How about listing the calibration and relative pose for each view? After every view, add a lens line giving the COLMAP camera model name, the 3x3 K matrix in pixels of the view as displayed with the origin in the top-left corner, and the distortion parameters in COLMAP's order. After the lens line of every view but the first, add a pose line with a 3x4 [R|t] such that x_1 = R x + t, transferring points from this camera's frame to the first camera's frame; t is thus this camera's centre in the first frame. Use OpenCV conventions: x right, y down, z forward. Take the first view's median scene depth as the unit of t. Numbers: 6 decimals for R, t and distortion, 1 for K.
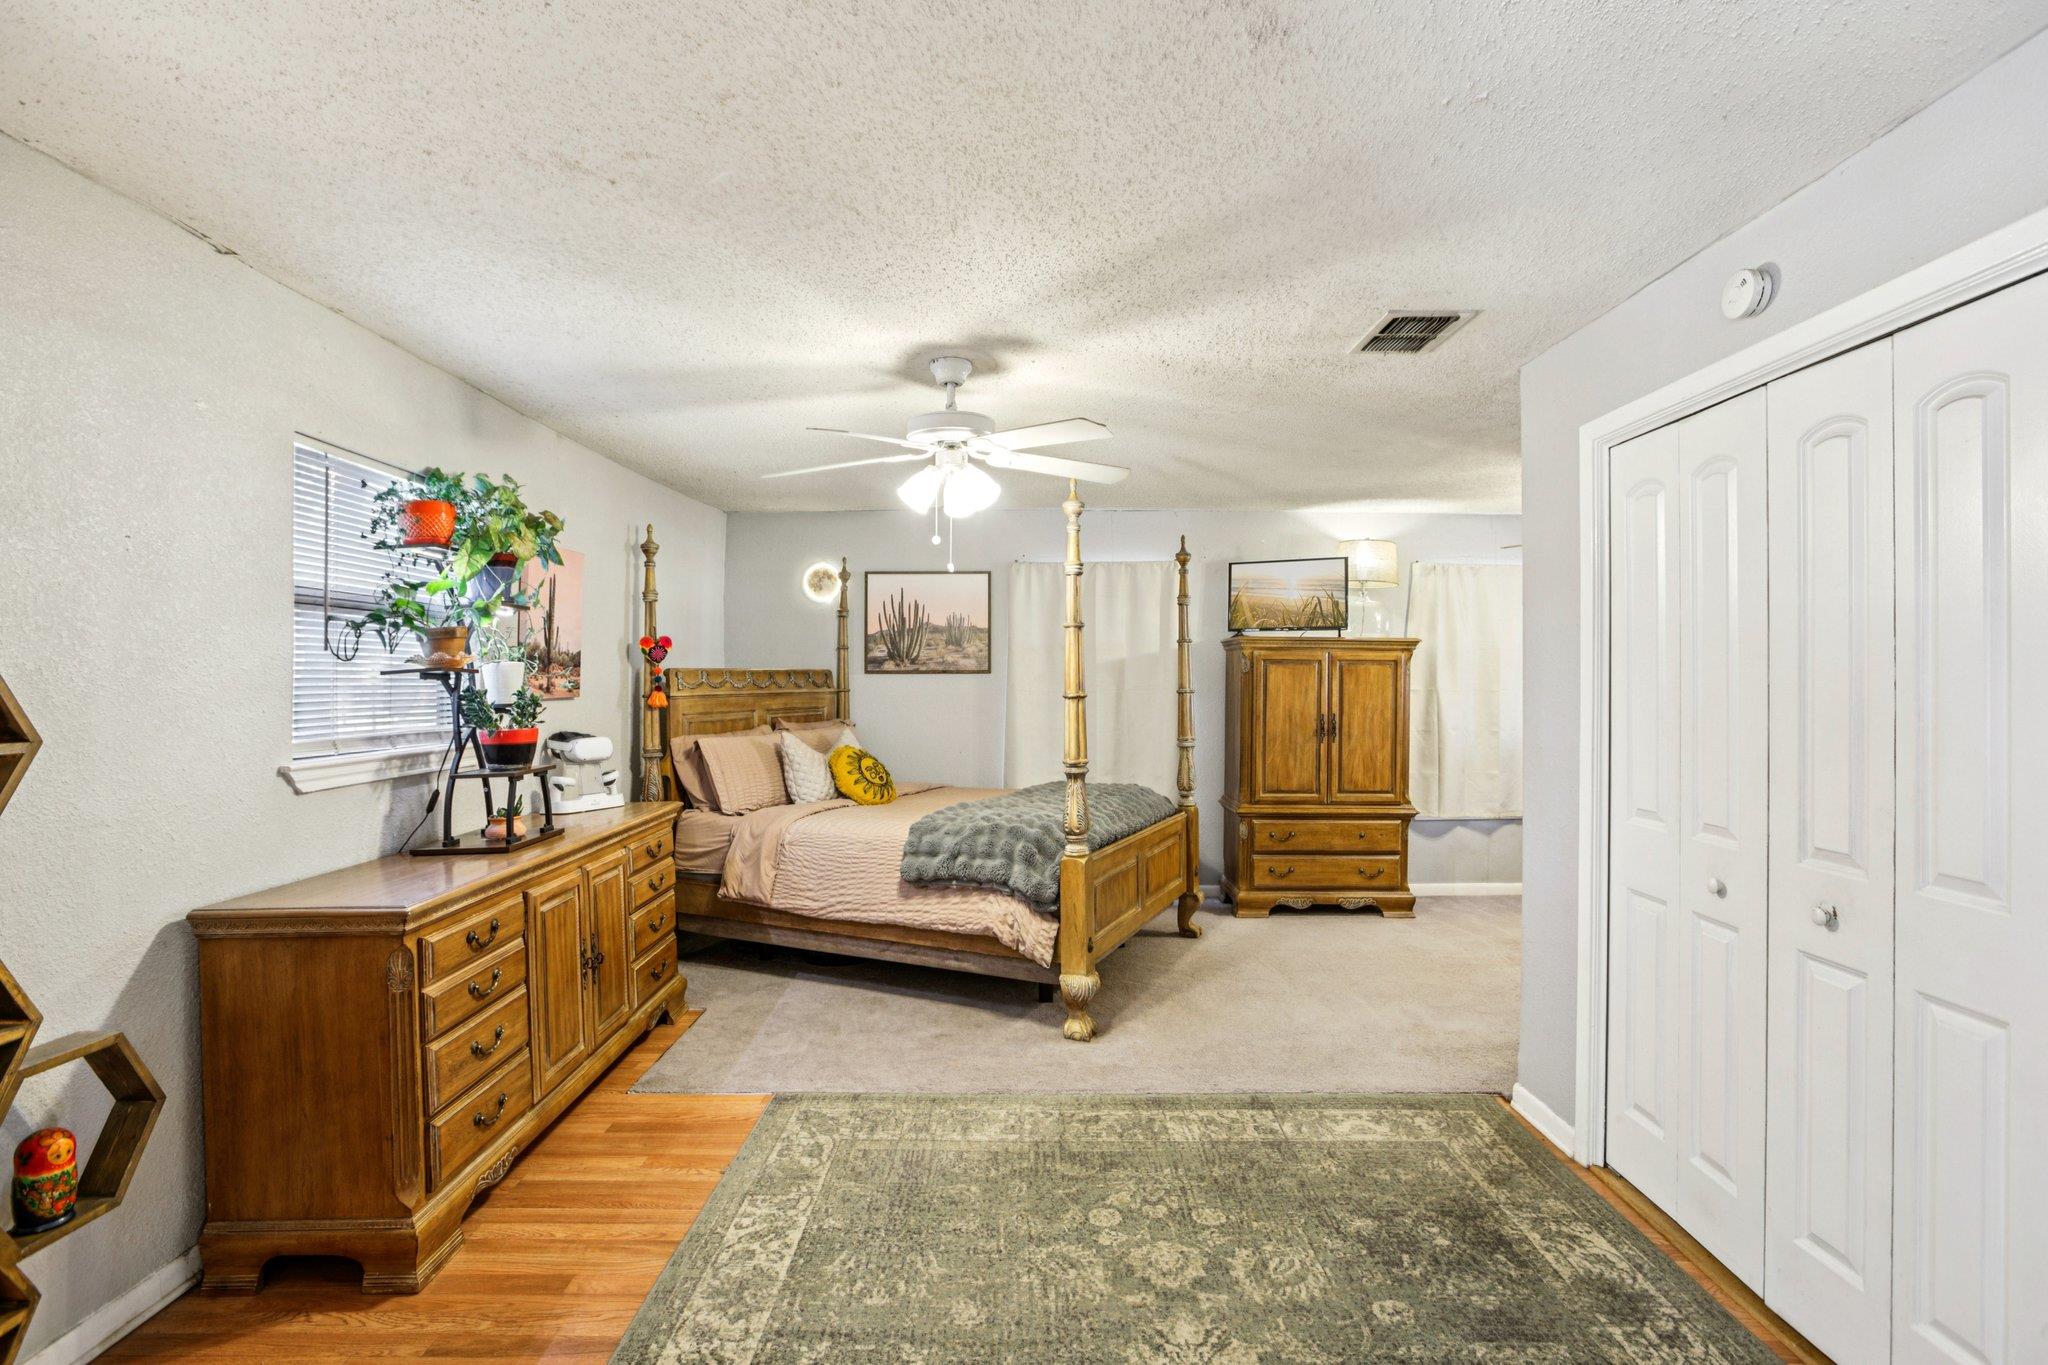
lens RADIAL K [[953.6, 0, 1023.0], [0, 953.6, 672.1], [0, 0, 1]] dist [-0.051076, 0.015525]
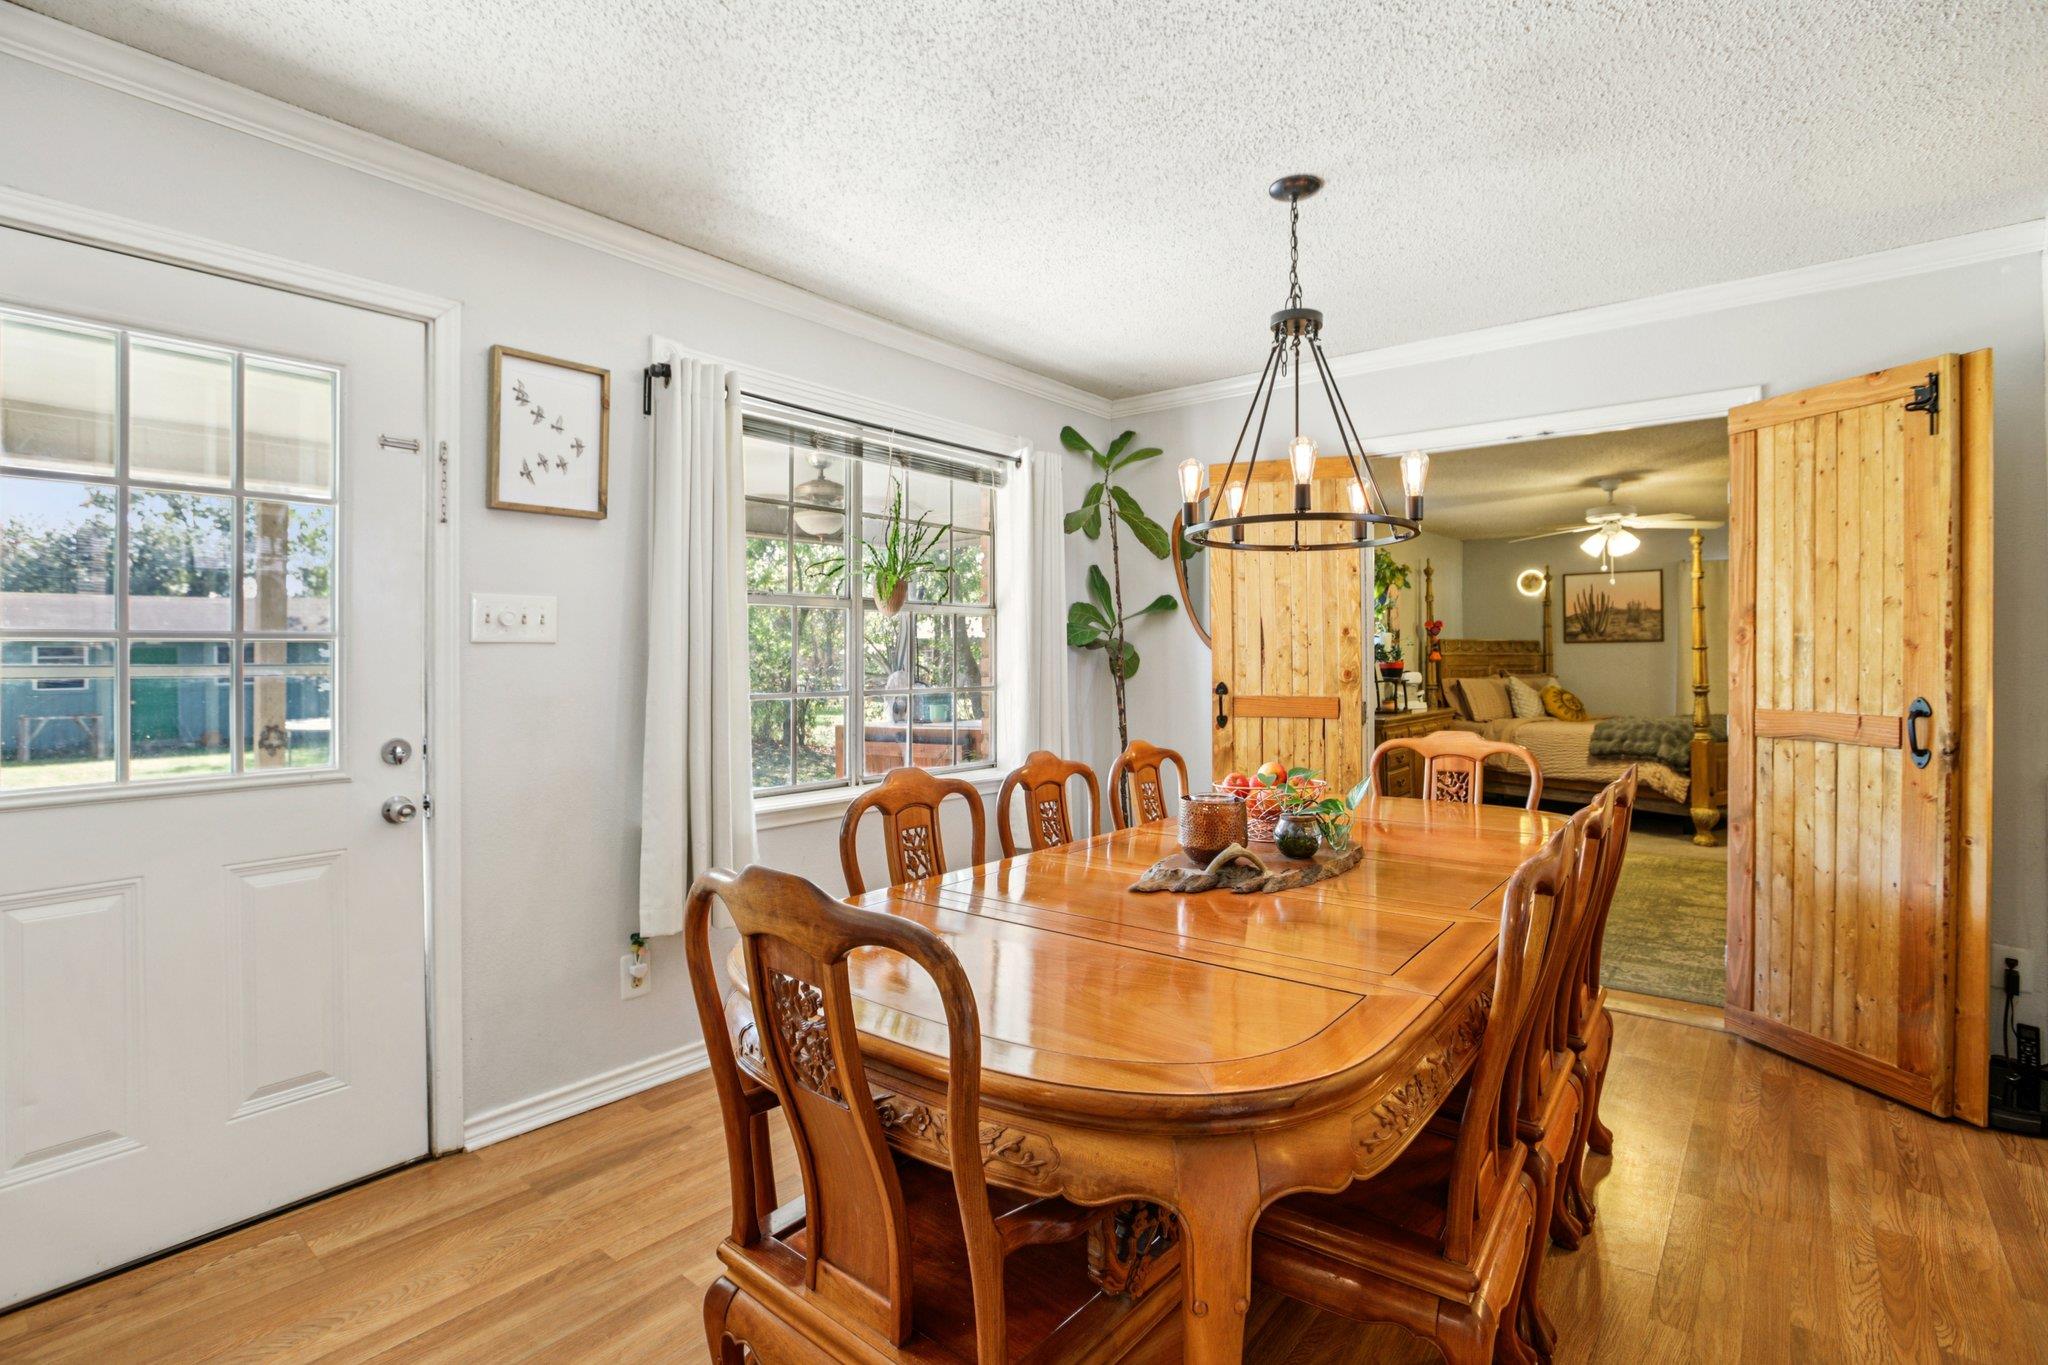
lens RADIAL K [[972.7, 0, 1028.7], [0, 972.7, 639.9], [0, 0, 1]] dist [-0.026684, 0.000758]
pose [[0.784714, -0.016240, -0.619646, 0.119768], [0.002118, 0.999721, -0.023519, 0.032710], [0.619855, 0.017144, 0.784529, -0.753265]]
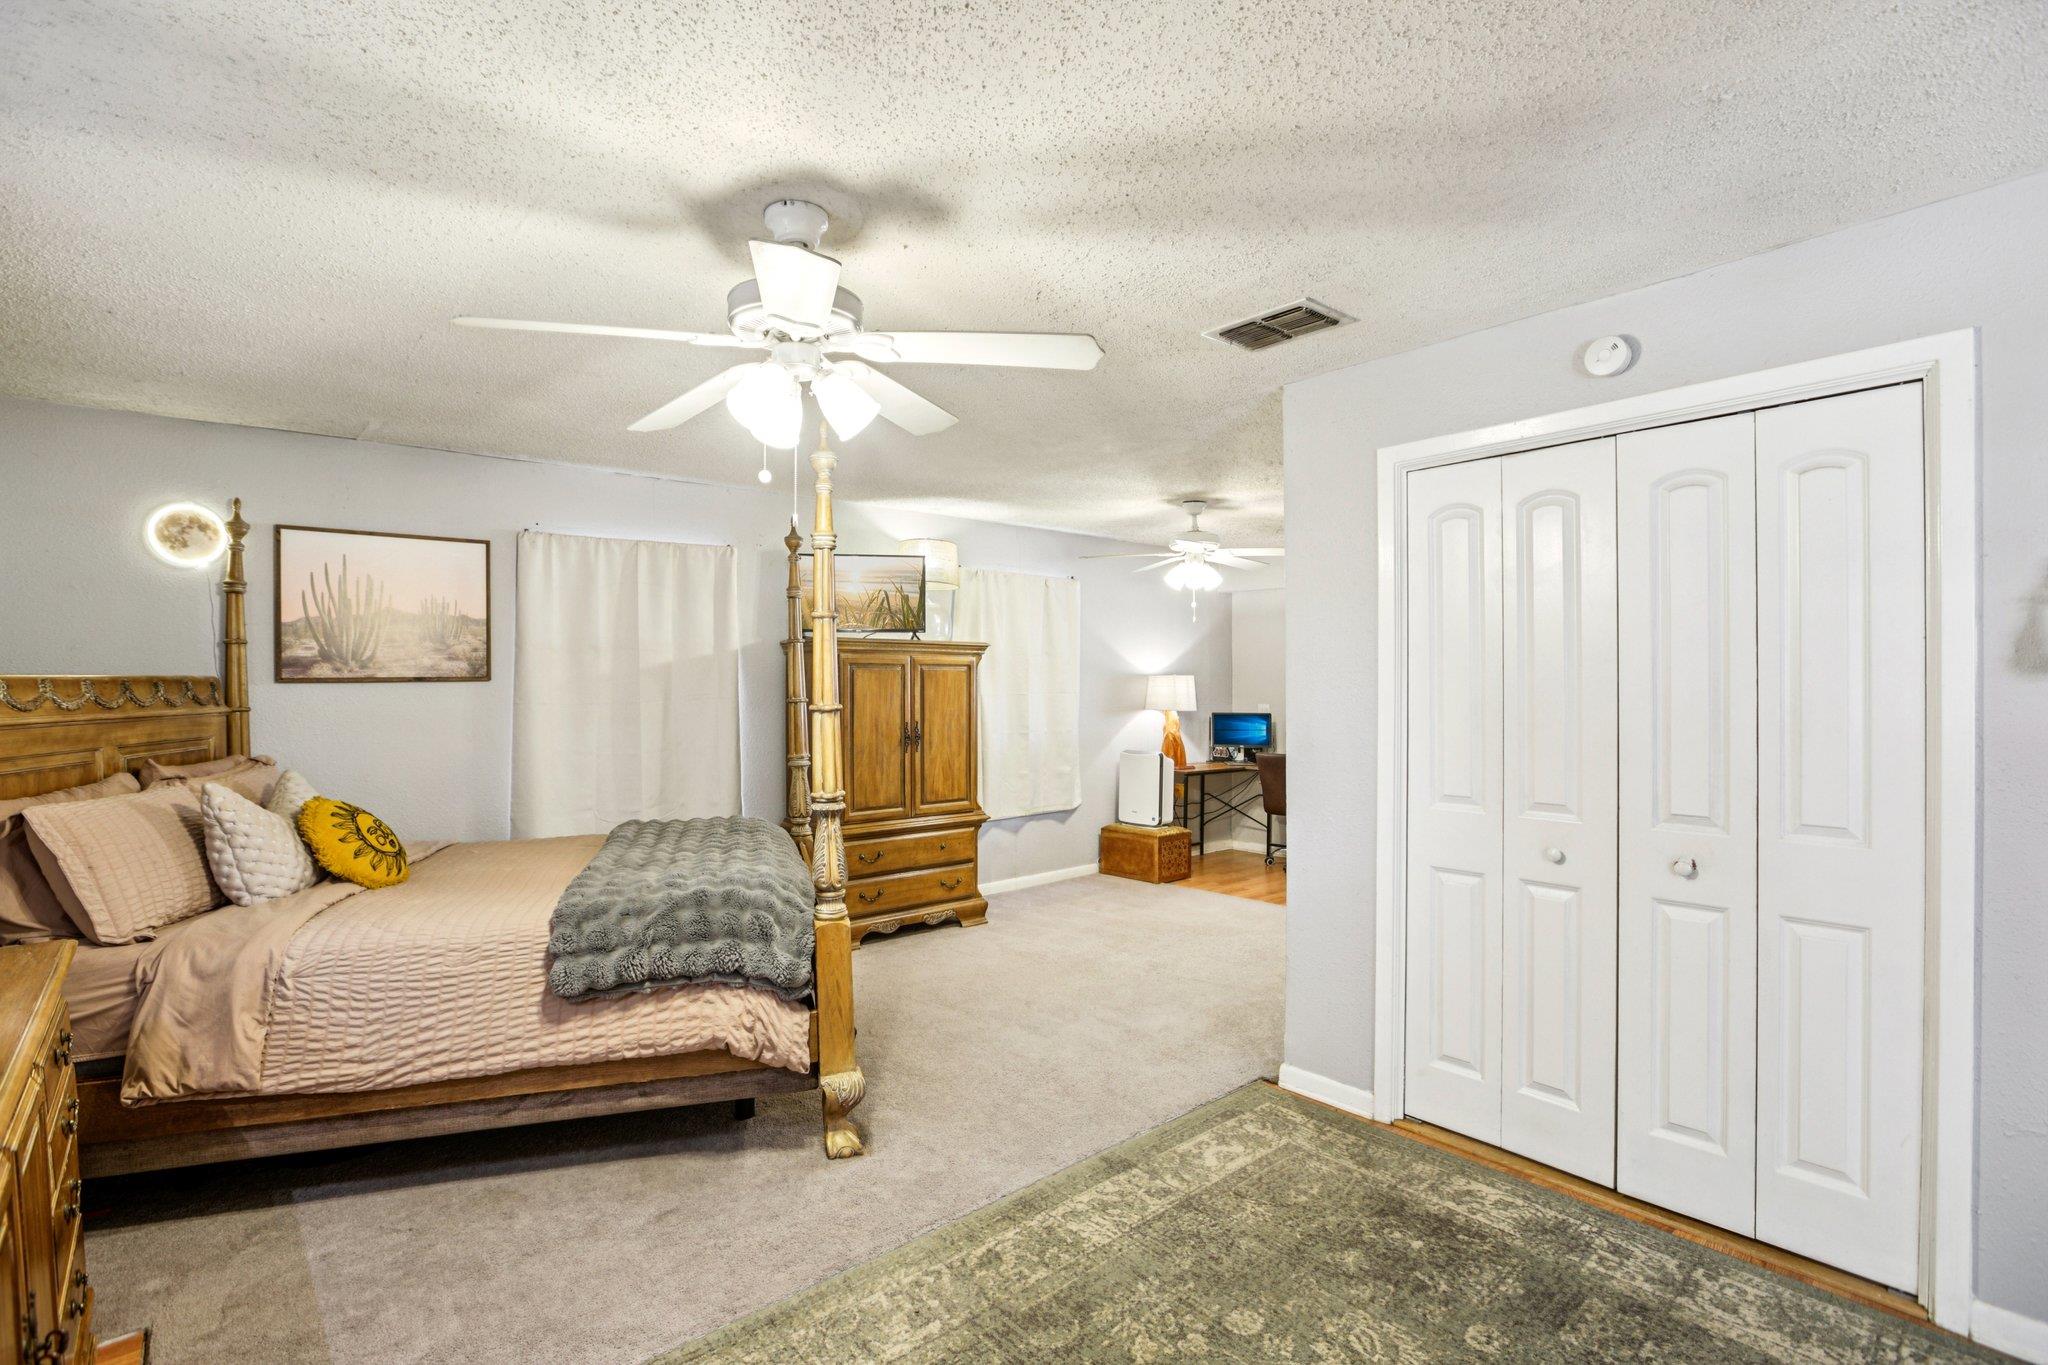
lens RADIAL K [[953.0, 0, 1024.0], [0, 953.0, 682.5], [0, 0, 1]] dist [-0.057897, 0.025597]
pose [[0.756505, -0.007404, 0.653946, -0.214151], [0.005021, 0.999972, 0.005514, 0.000646], [-0.653968, -0.000888, 0.756522, 0.215315]]
